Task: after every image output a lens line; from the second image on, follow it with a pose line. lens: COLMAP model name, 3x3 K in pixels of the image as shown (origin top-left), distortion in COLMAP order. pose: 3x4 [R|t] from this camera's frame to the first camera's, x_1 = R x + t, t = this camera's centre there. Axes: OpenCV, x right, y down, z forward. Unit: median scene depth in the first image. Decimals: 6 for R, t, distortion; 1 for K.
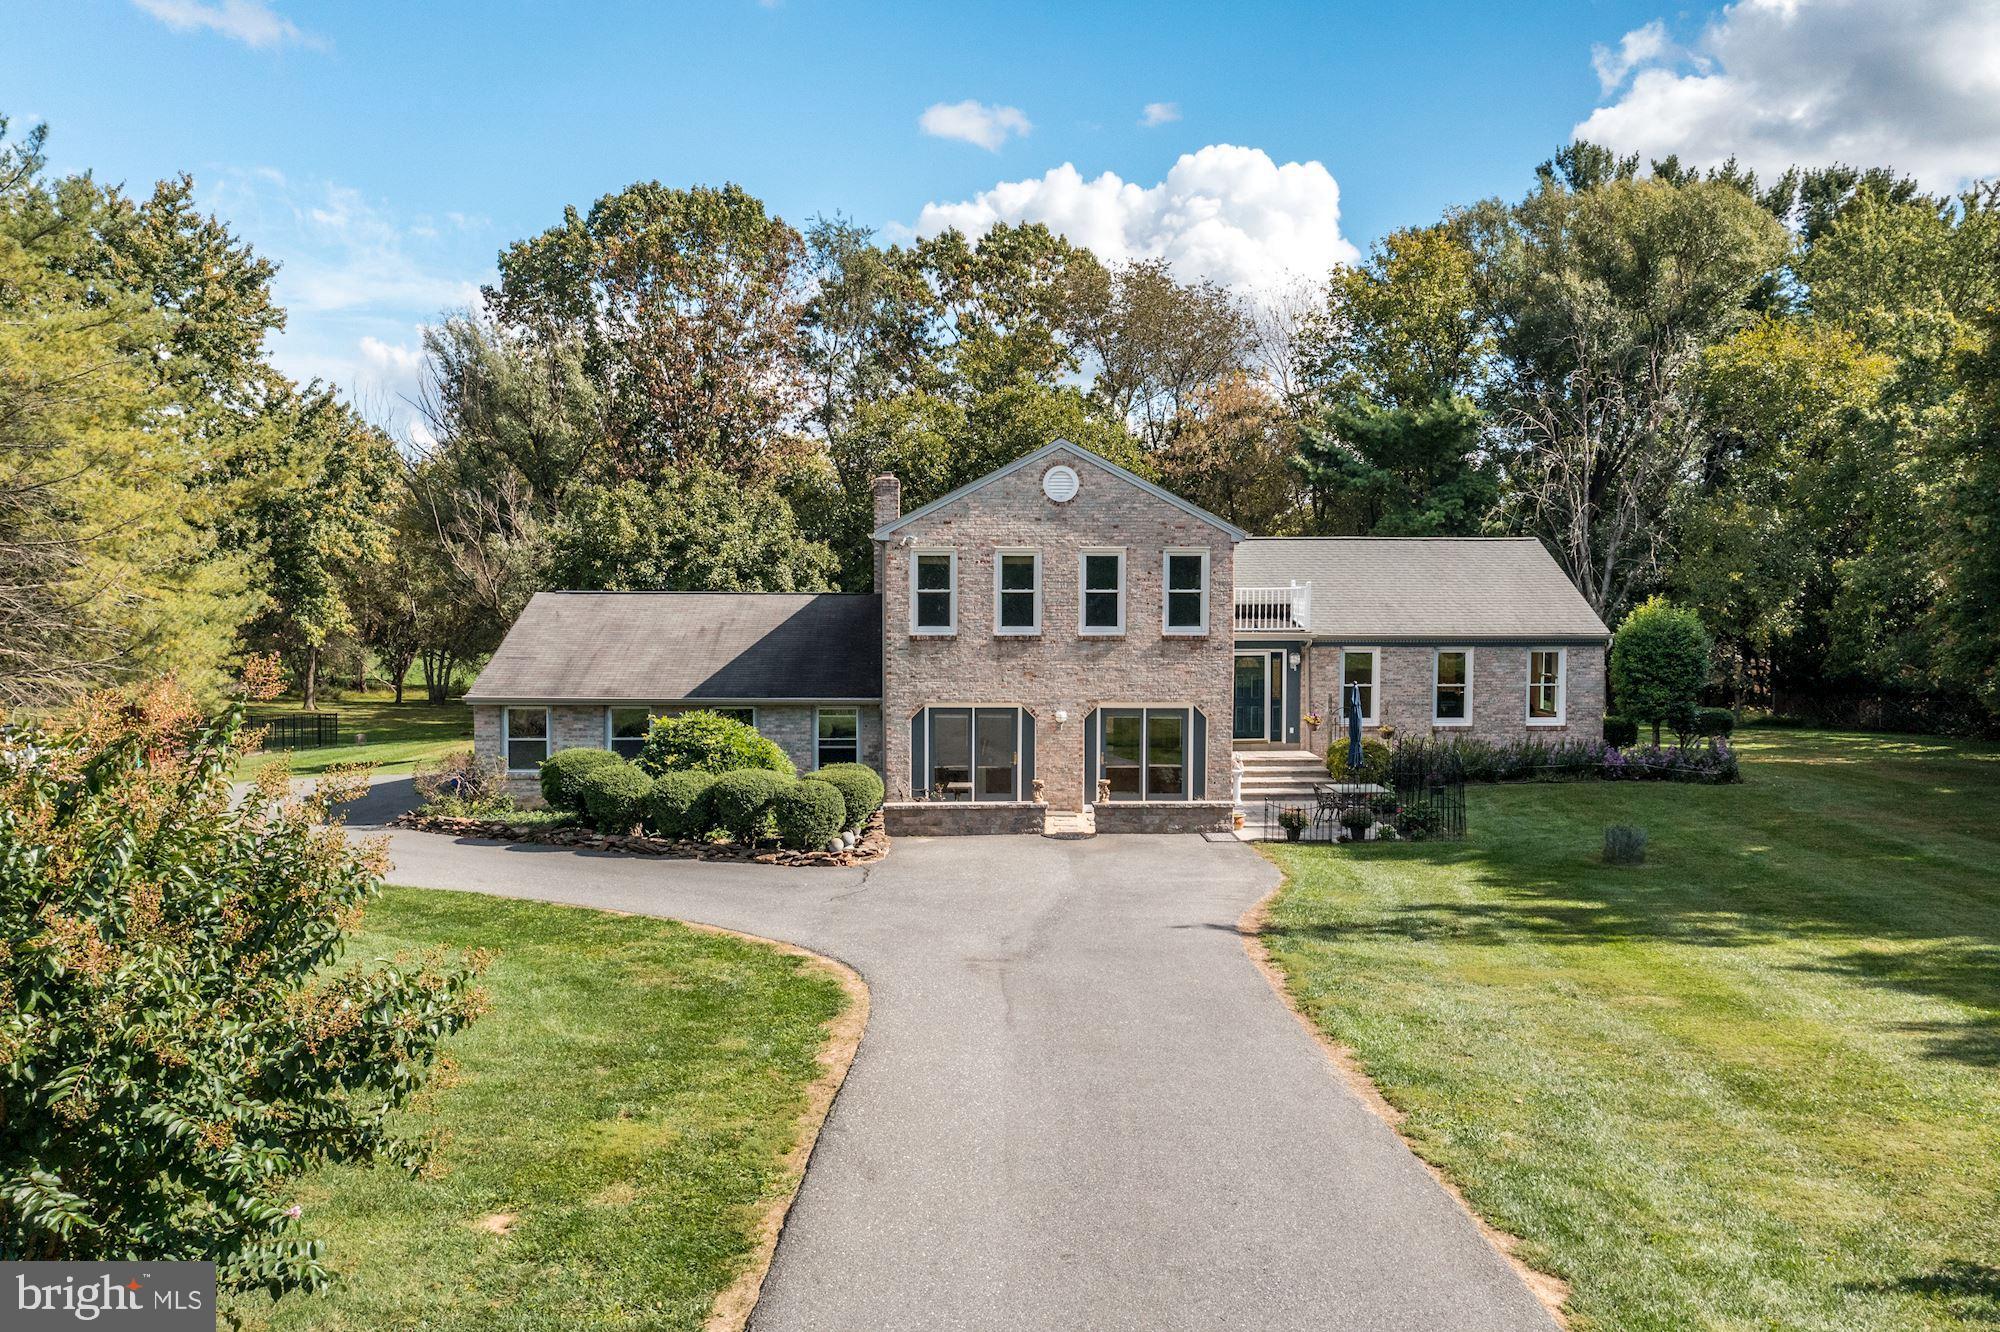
lens RADIAL K [[1588.1, 0, 1000.0], [0, 1588.1, 666.0], [0, 0, 1]] dist [-0.010809, 0.003015]
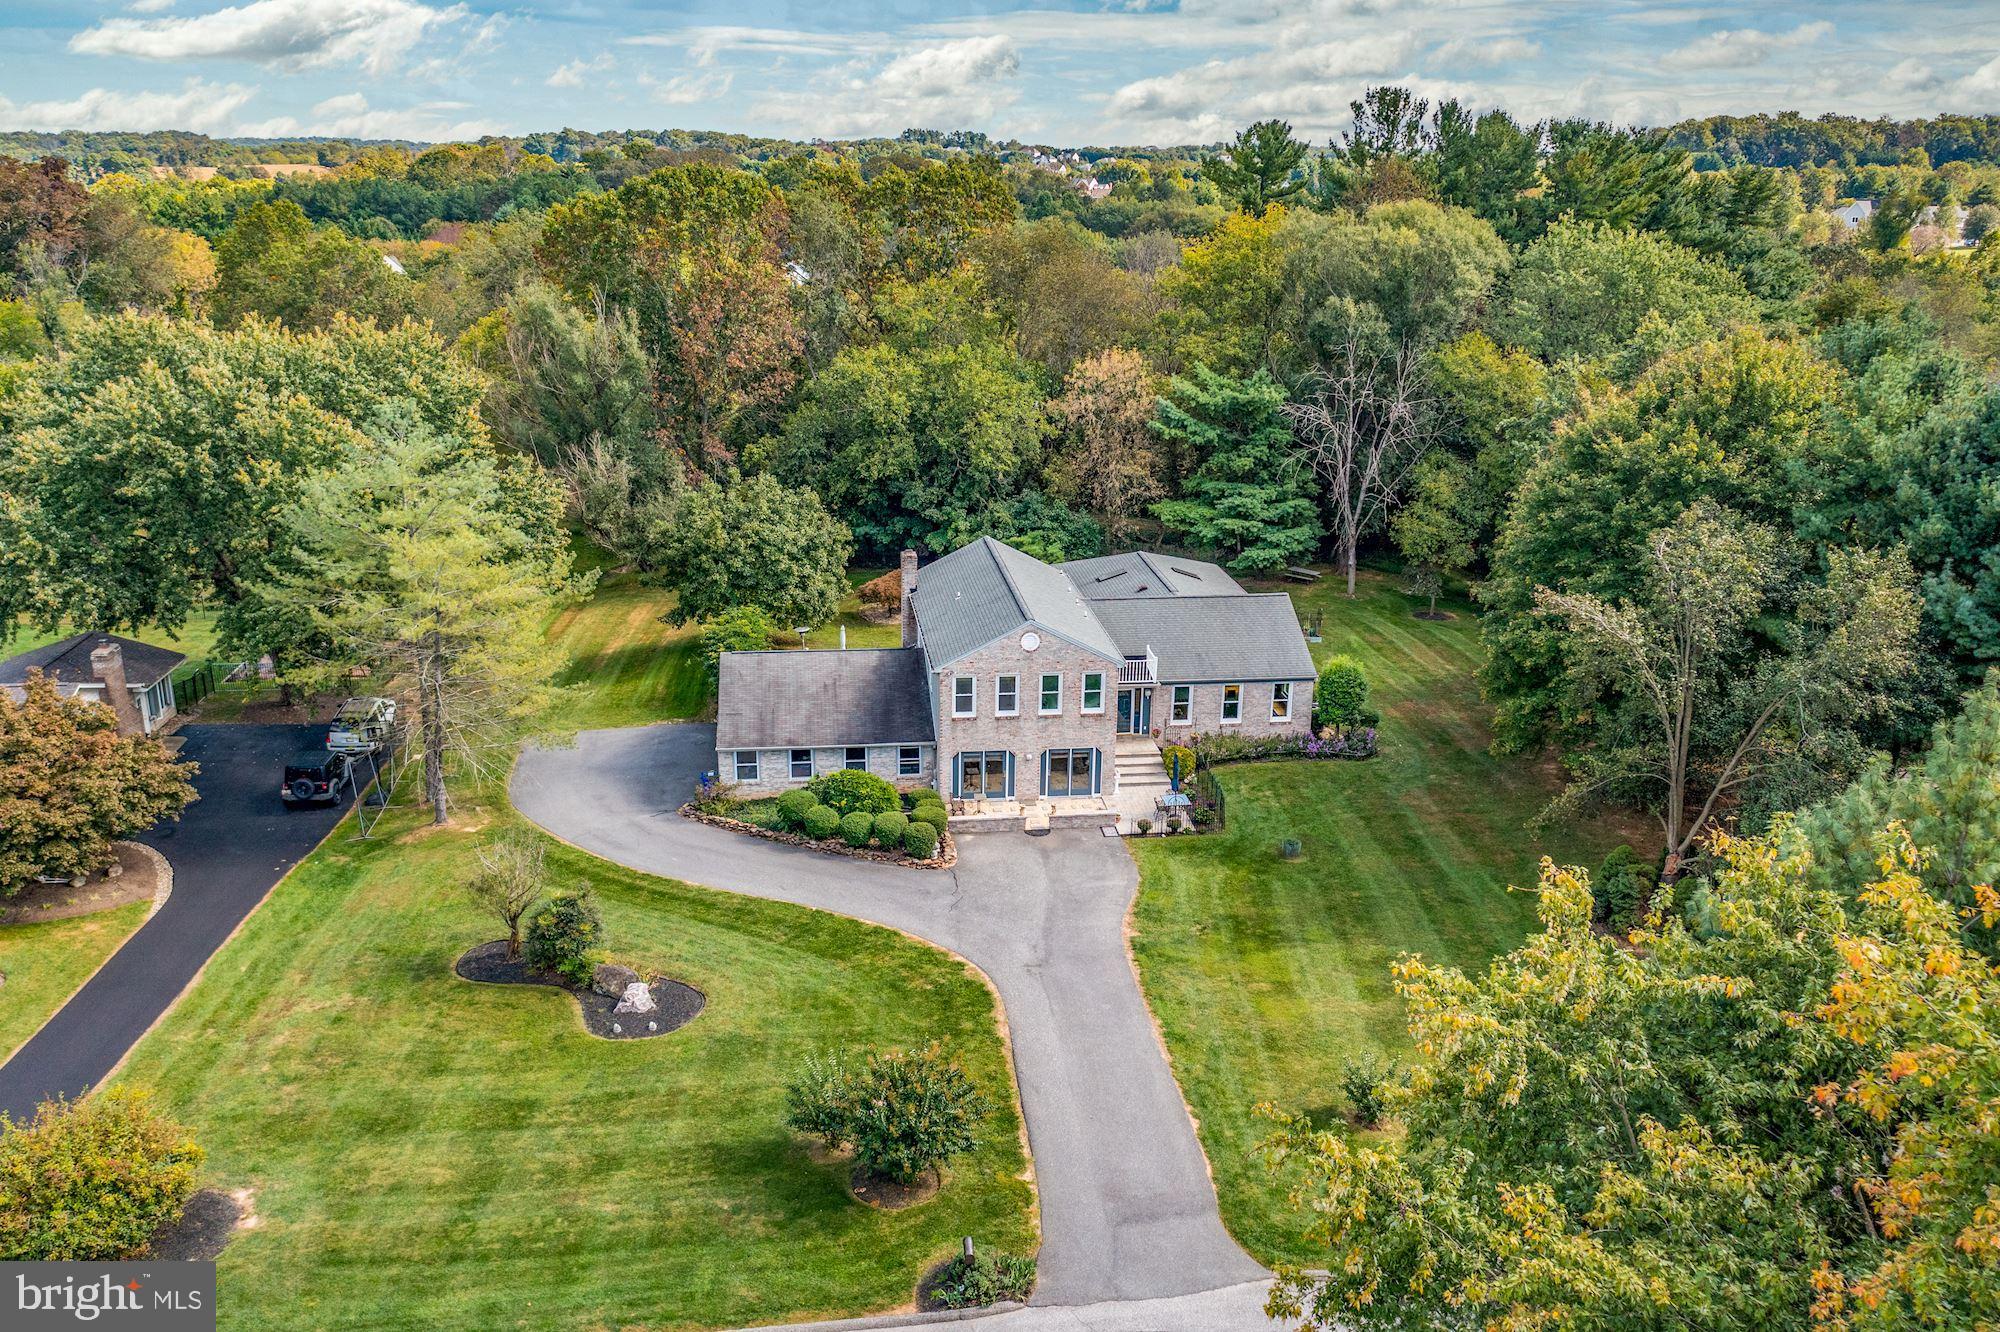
lens RADIAL K [[1607.9, 0, 1000.0], [0, 1607.9, 666.0], [0, 0, 1]] dist [-0.013781, -0.002500]
pose [[0.995702, -0.018747, 0.090698, -0.153054], [-0.006197, 0.963621, 0.267202, -0.528389], [-0.092408, -0.266616, 0.959363, -0.761243]]
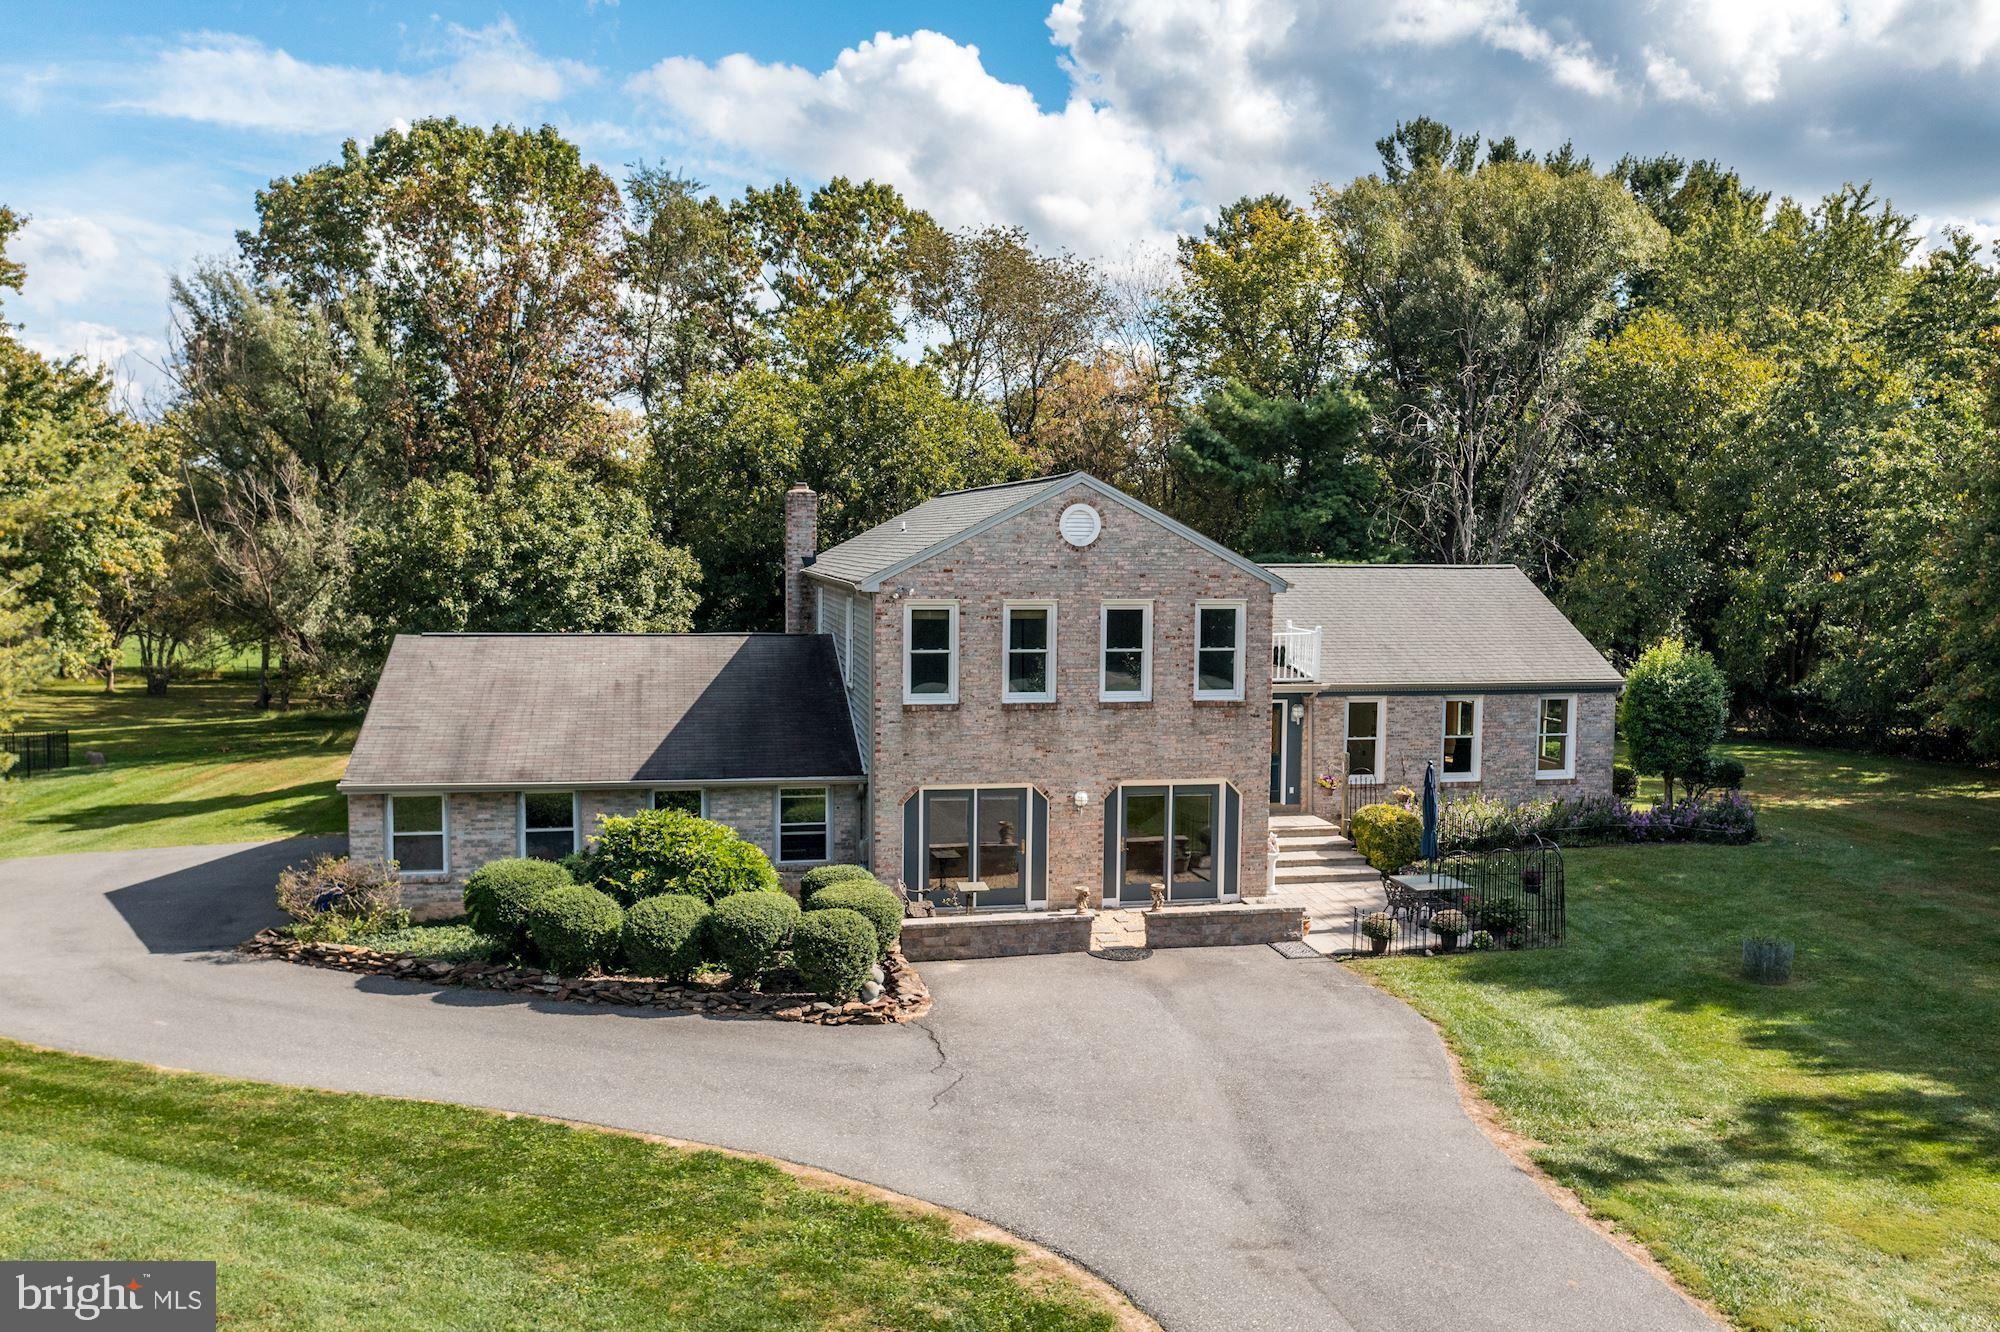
lens RADIAL K [[1607.9, 0, 1000.0], [0, 1607.9, 666.0], [0, 0, 1]] dist [-0.013781, -0.002500]
pose [[0.986412, -0.006588, 0.164158, -0.126865], [0.001527, 0.999520, 0.030937, -0.057635], [-0.164283, -0.030266, 0.985949, 0.137189]]
